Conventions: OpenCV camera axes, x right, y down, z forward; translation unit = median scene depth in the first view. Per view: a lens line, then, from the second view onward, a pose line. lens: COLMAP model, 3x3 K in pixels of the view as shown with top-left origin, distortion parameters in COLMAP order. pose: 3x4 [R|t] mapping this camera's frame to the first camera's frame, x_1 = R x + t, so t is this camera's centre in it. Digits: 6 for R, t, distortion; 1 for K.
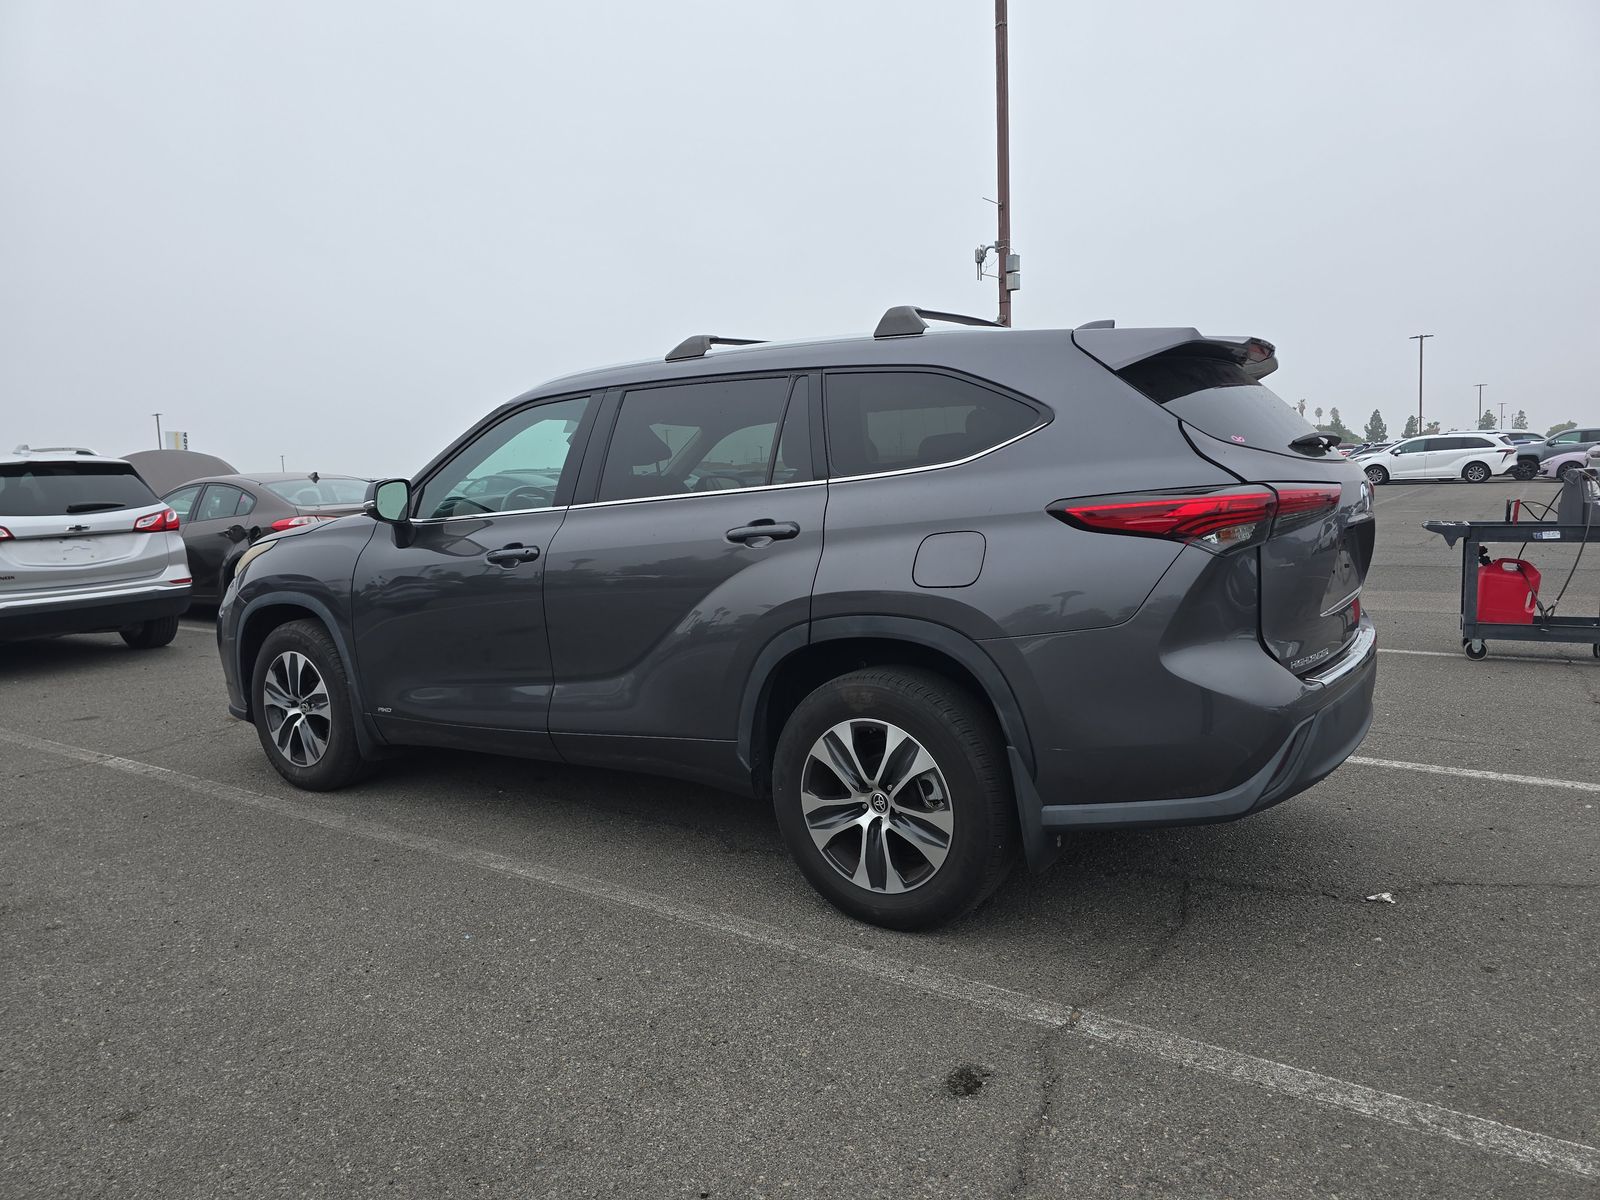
lens RADIAL K [[1084.4, 0, 805.1], [0, 1084.4, 606.1], [0, 0, 1]] dist [0.040704, -0.039318]
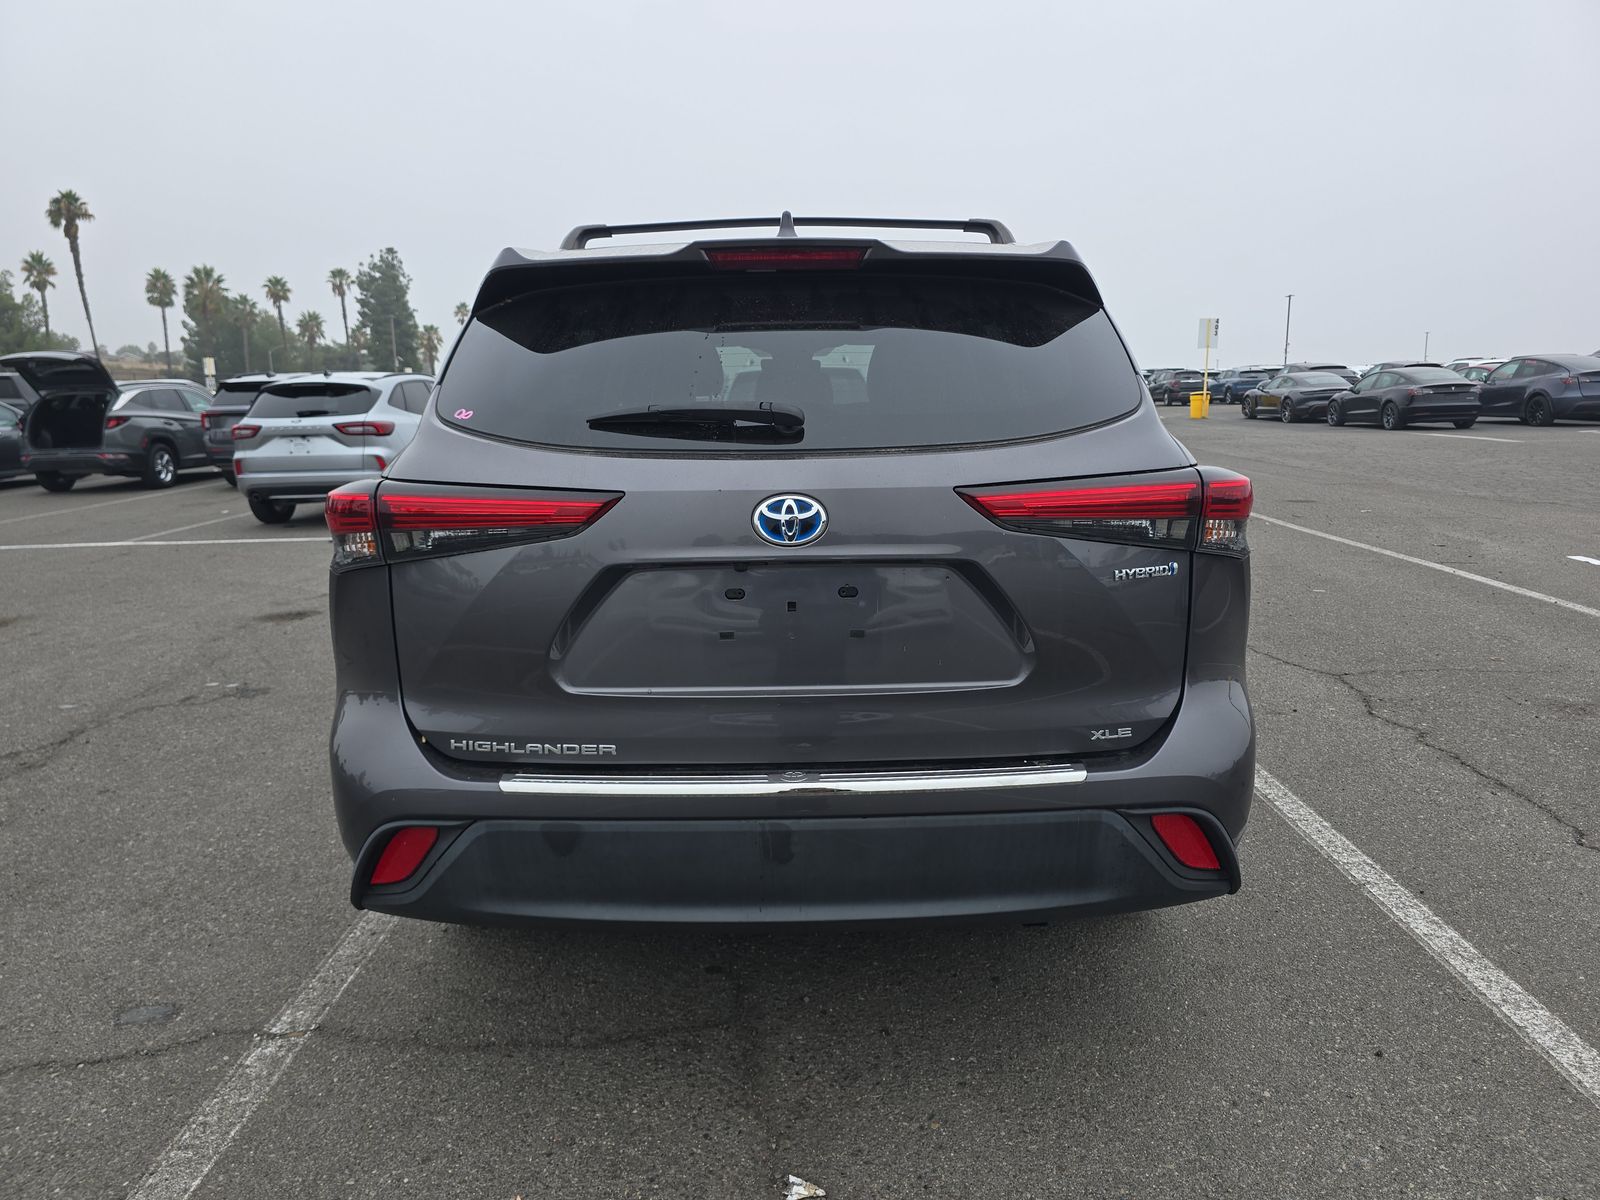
lens RADIAL K [[1084.4, 0, 805.1], [0, 1084.4, 606.1], [0, 0, 1]] dist [0.040704, -0.039318]
pose [[0.579253, 0.194955, -0.791491, 0.985834], [-0.109992, 0.980792, 0.161085, -0.150182], [0.807692, -0.006251, 0.589571, 0.684175]]
